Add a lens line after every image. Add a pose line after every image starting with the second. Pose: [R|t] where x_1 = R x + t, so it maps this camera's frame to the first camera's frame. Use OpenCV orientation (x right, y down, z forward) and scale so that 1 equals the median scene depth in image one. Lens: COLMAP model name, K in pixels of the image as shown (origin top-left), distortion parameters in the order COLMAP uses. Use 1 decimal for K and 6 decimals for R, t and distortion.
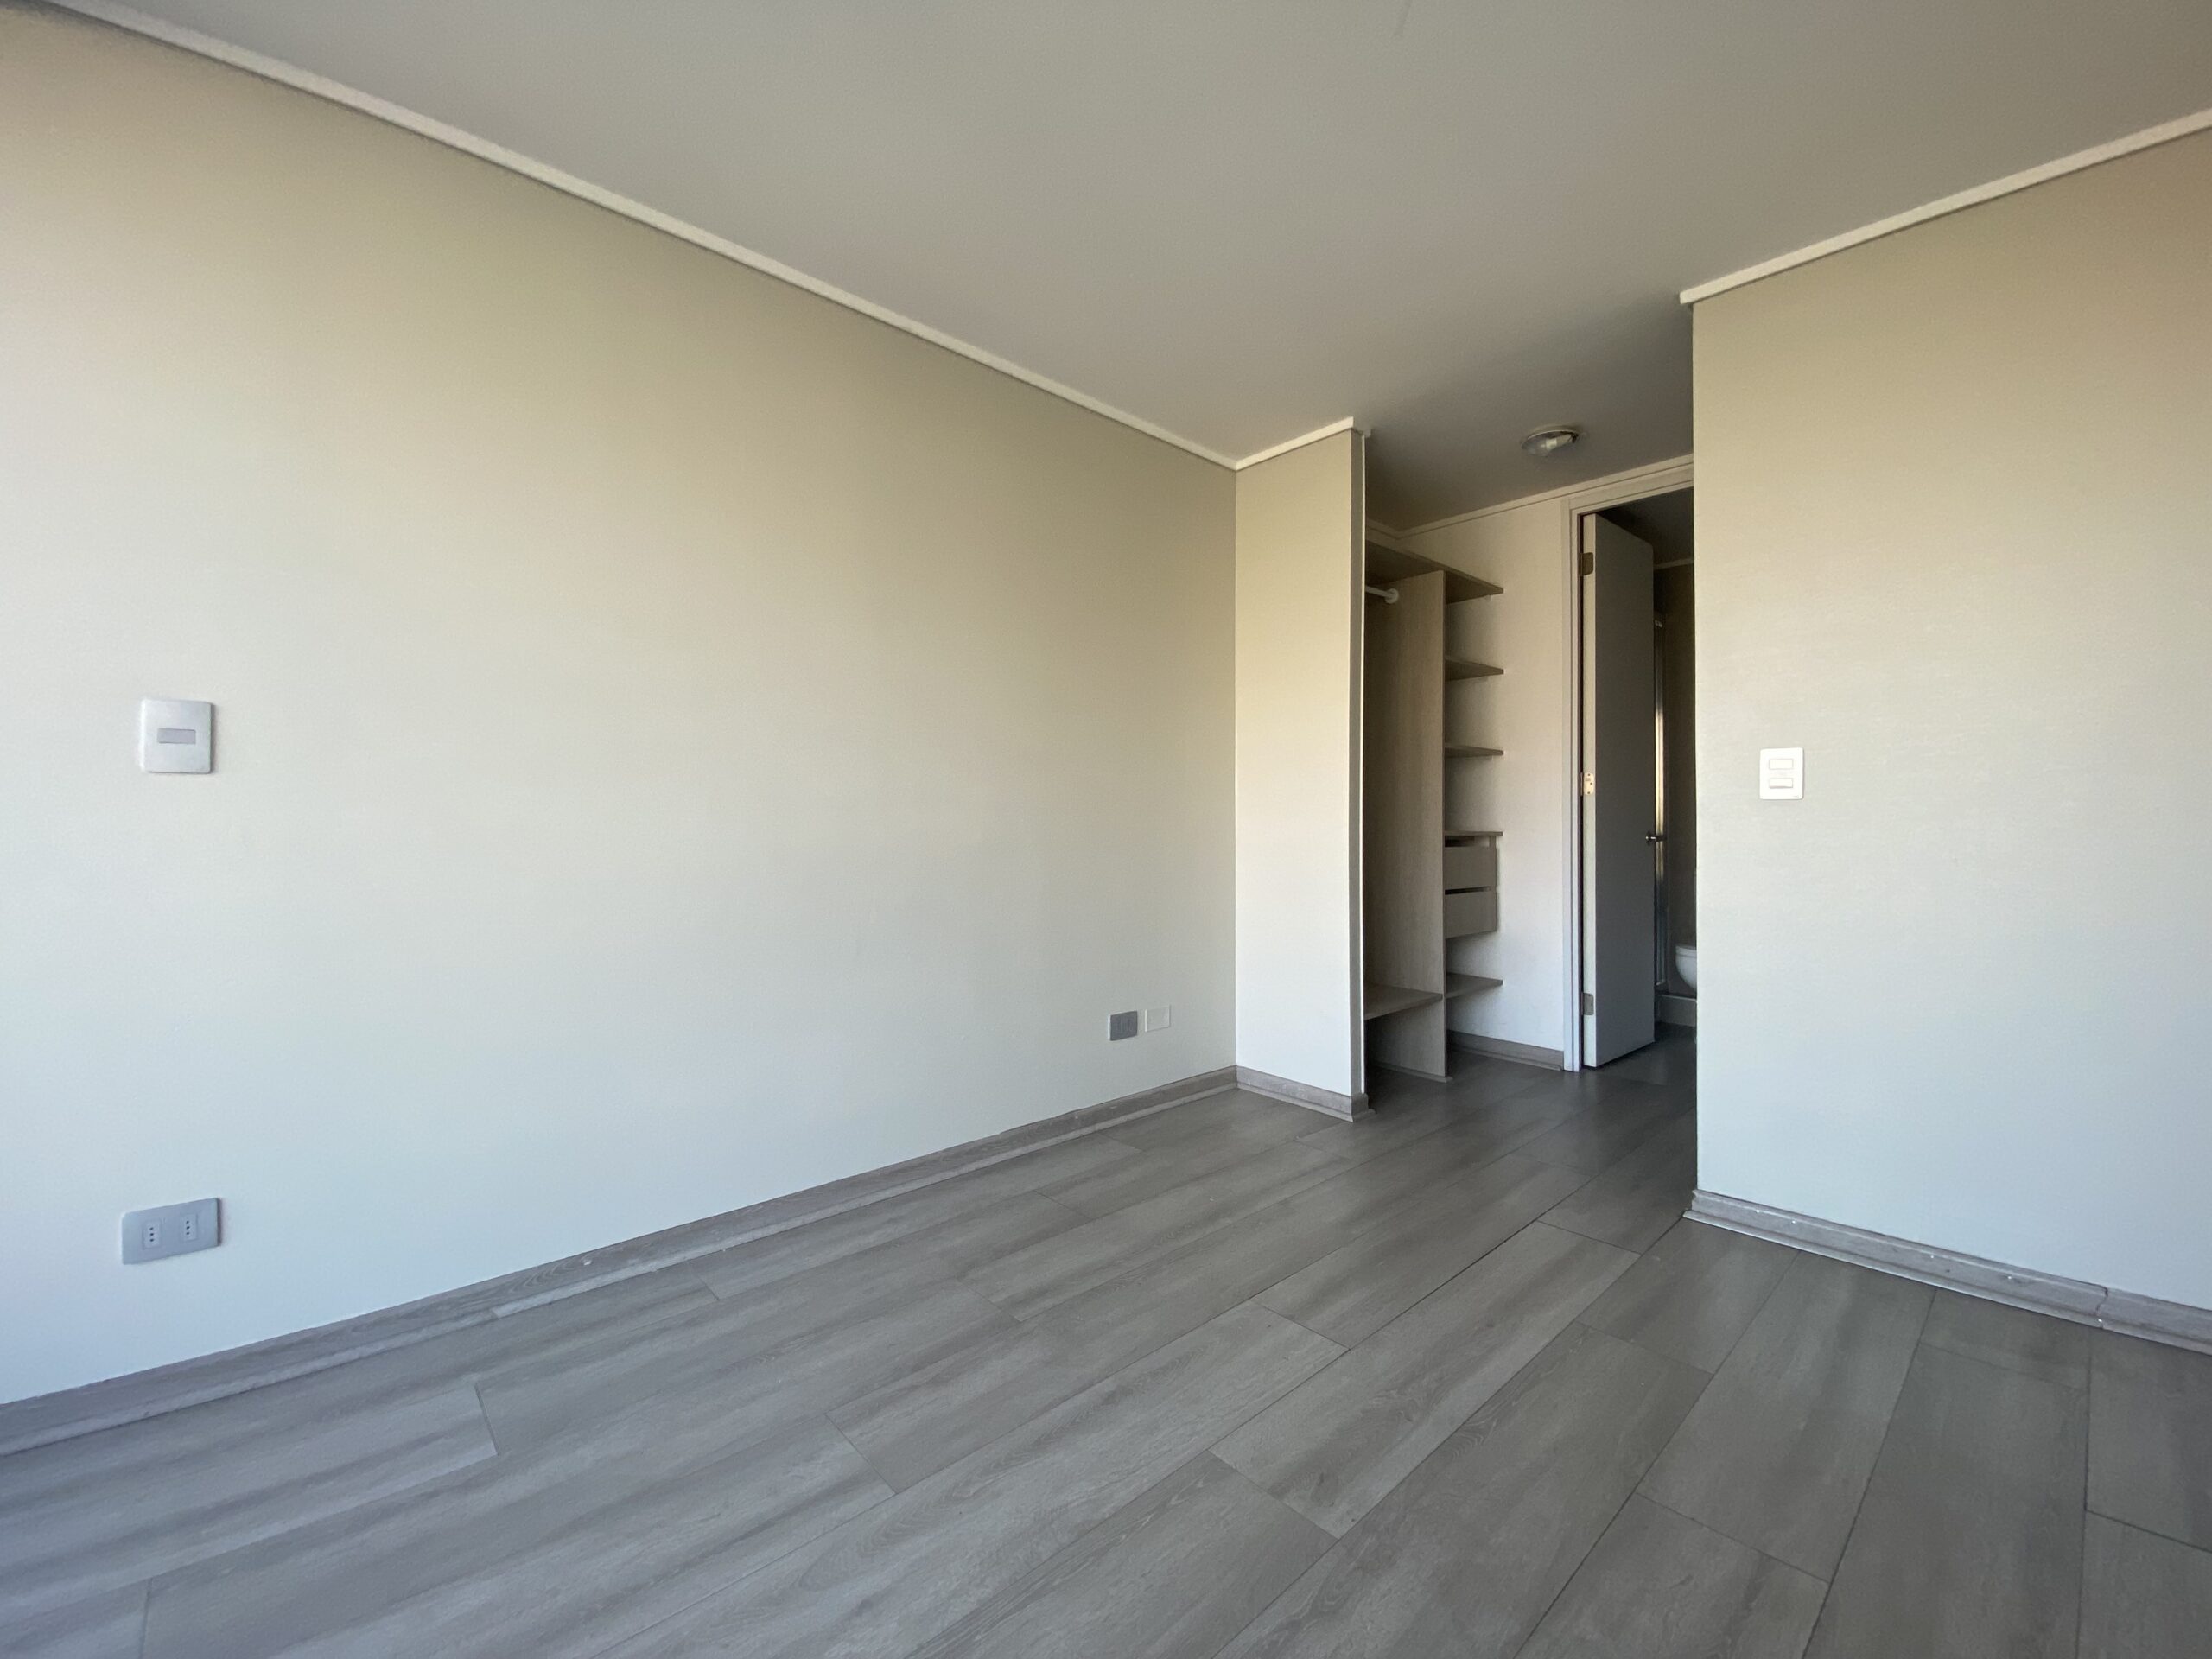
lens RADIAL K [[890.2, 0, 1108.5], [0, 890.2, 817.3], [0, 0, 1]] dist [0.022711, -0.022152]
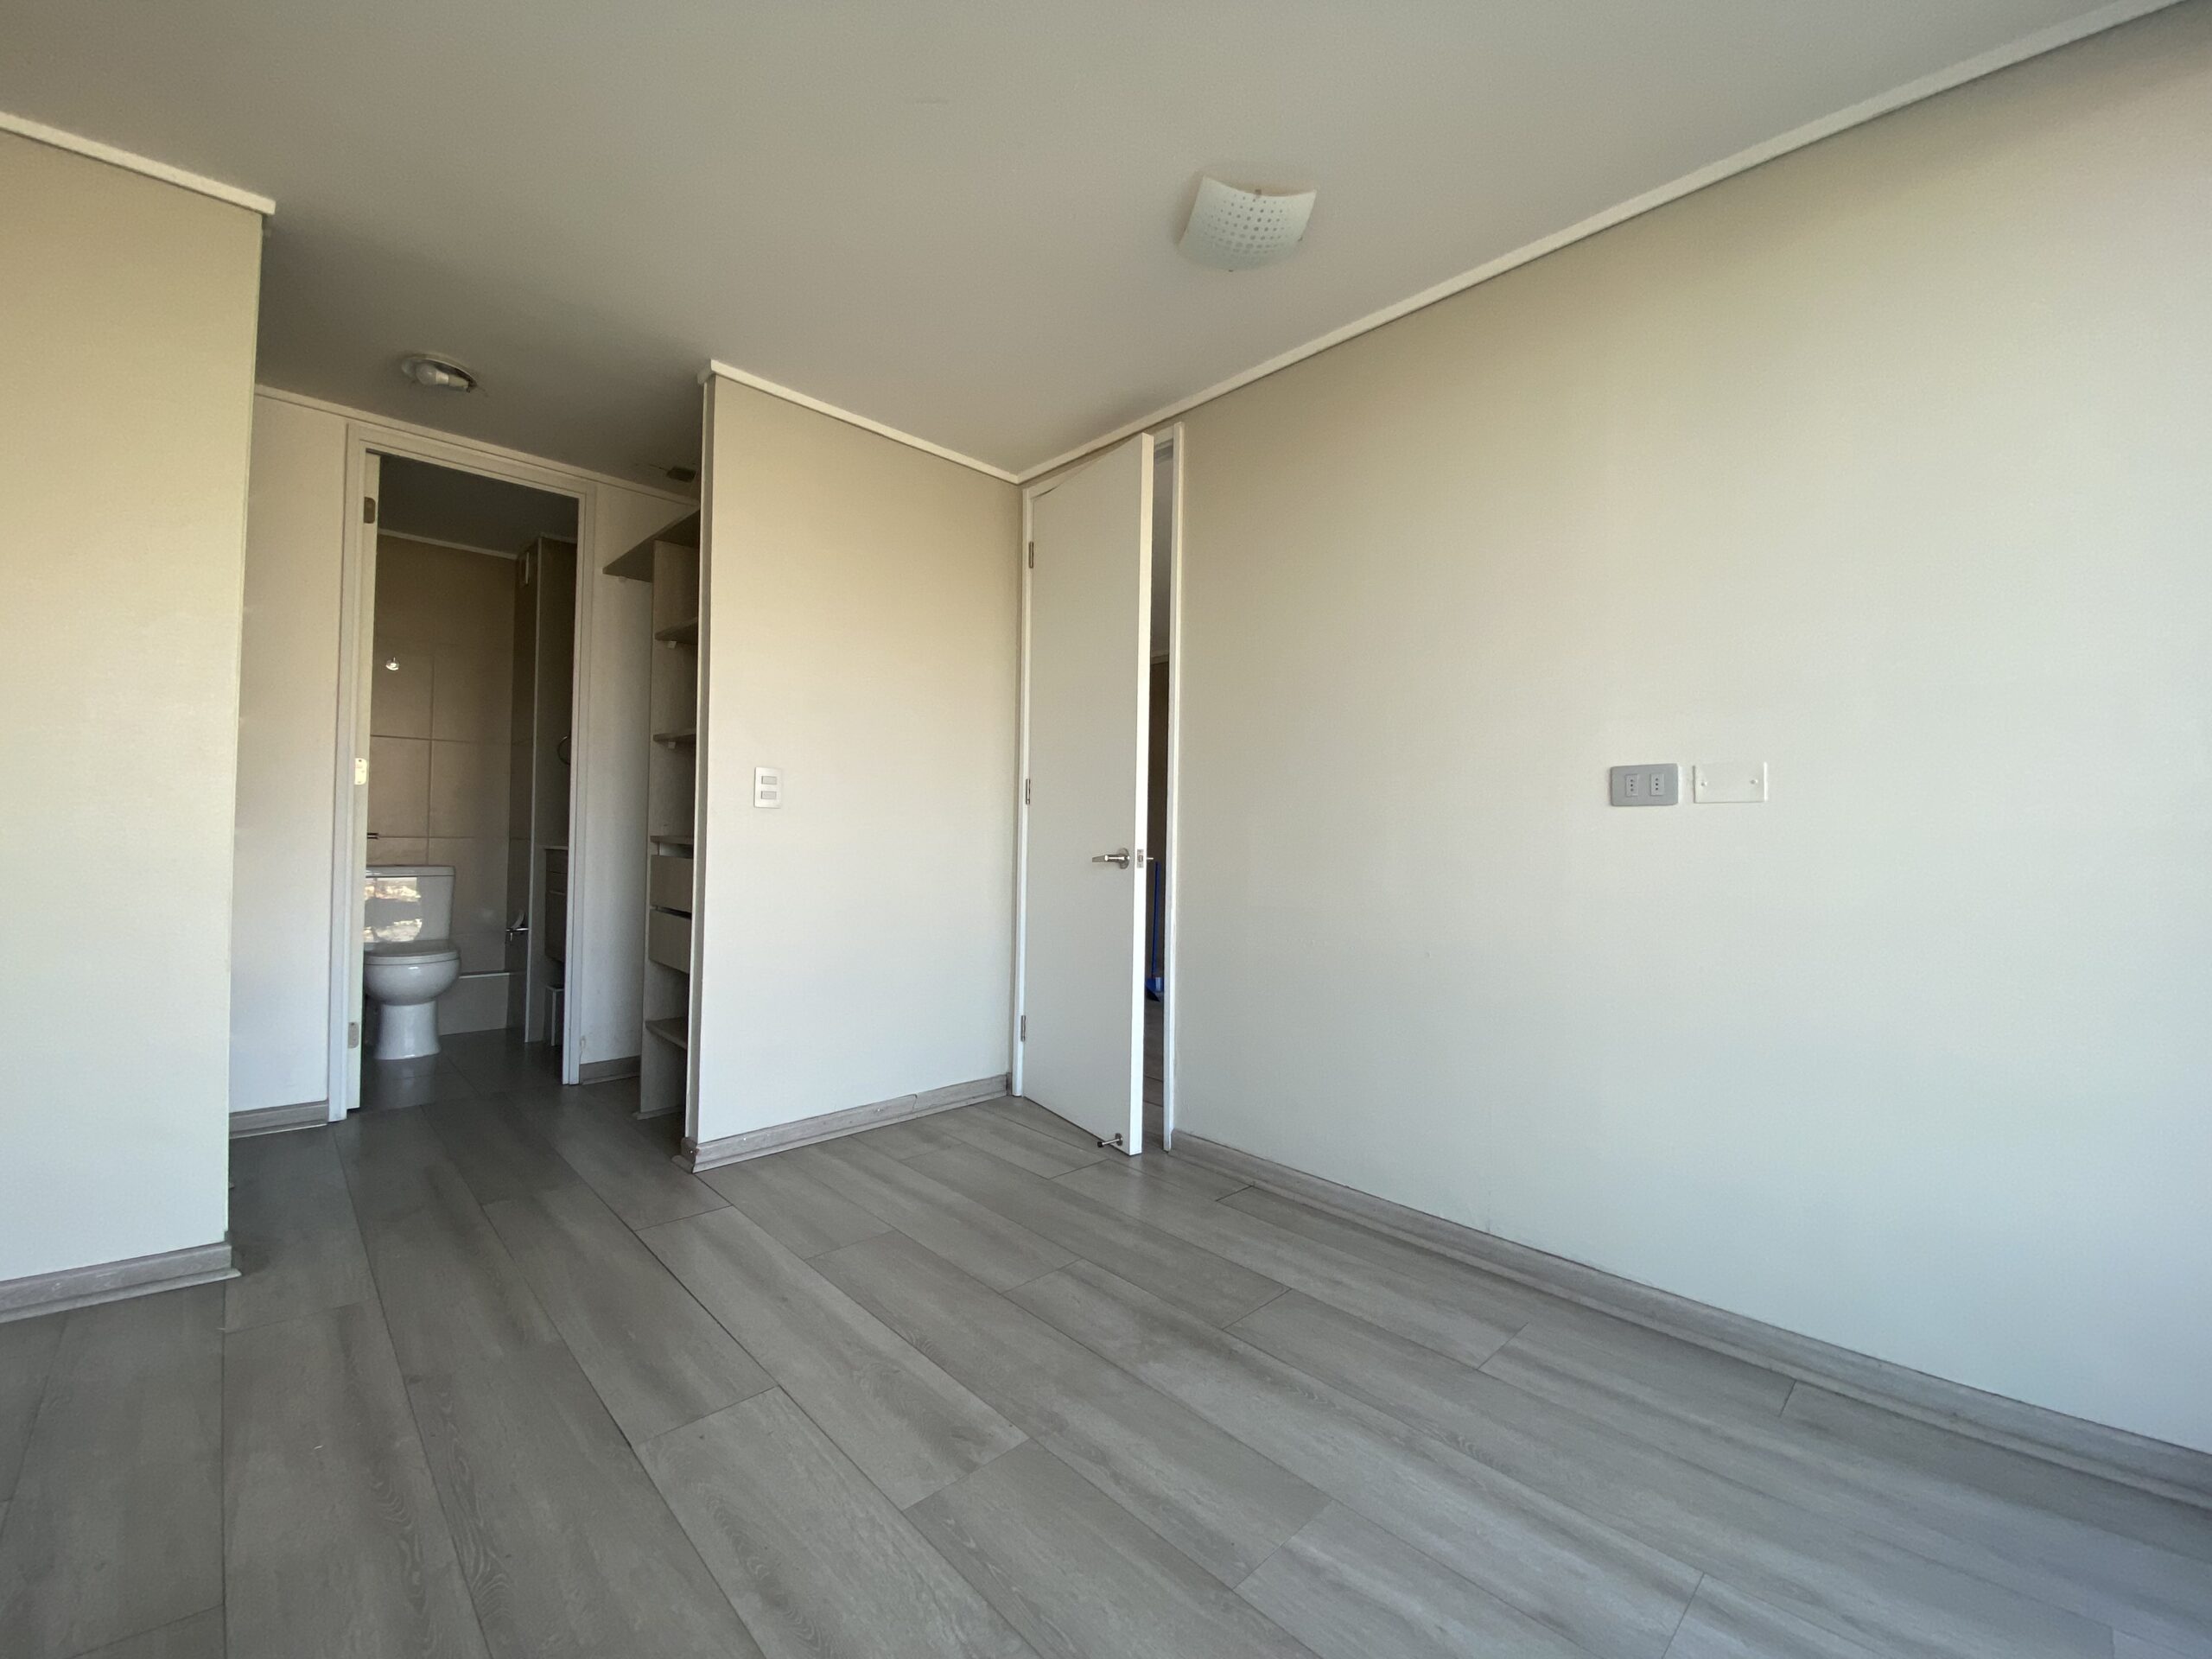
lens RADIAL K [[890.2, 0, 1108.5], [0, 890.2, 817.3], [0, 0, 1]] dist [0.022711, -0.022152]
pose [[-0.022612, 0.016958, 0.999600, -0.629778], [-0.024398, 0.999549, -0.017509, 0.005857], [-0.999447, -0.024784, -0.022188, 0.633616]]
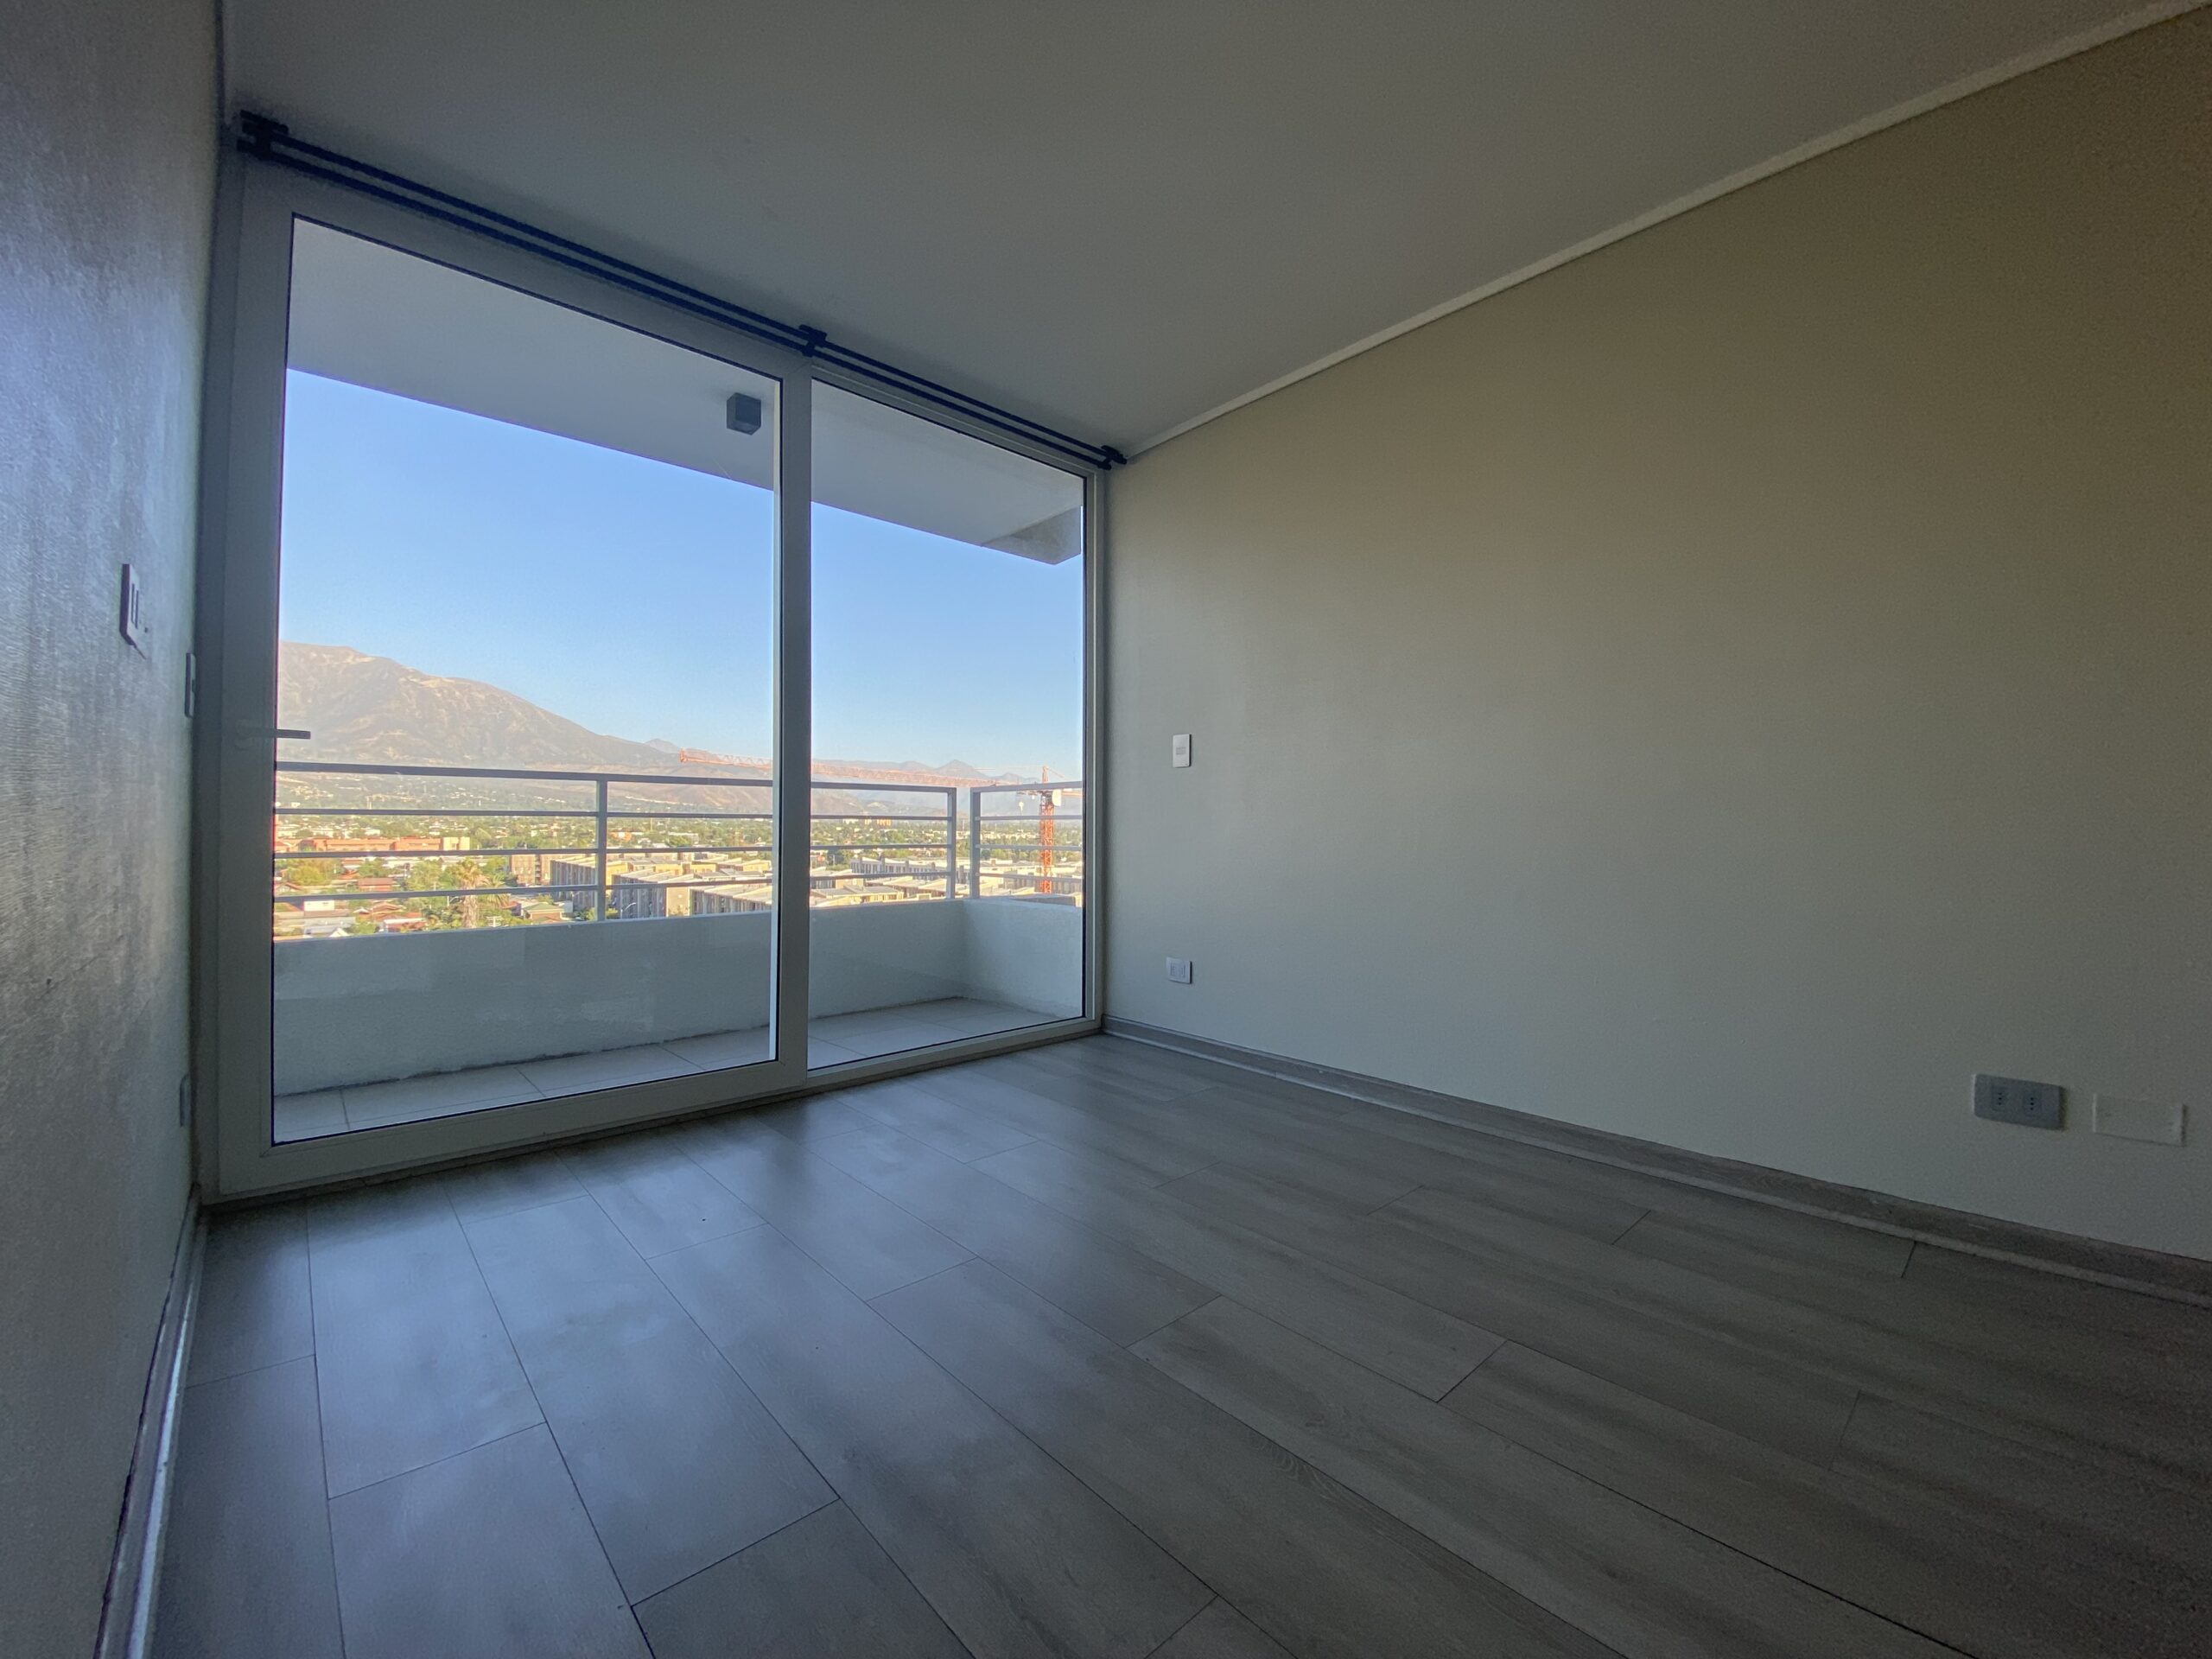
lens RADIAL K [[886.3, 0, 1100.7], [0, 886.3, 827.4], [0, 0, 1]] dist [0.021638, -0.019881]
pose [[0.000069, -0.000814, -1.000000, 0.962715], [0.006476, 0.999979, -0.000813, 0.084027], [0.999979, -0.006476, 0.000074, 0.652826]]
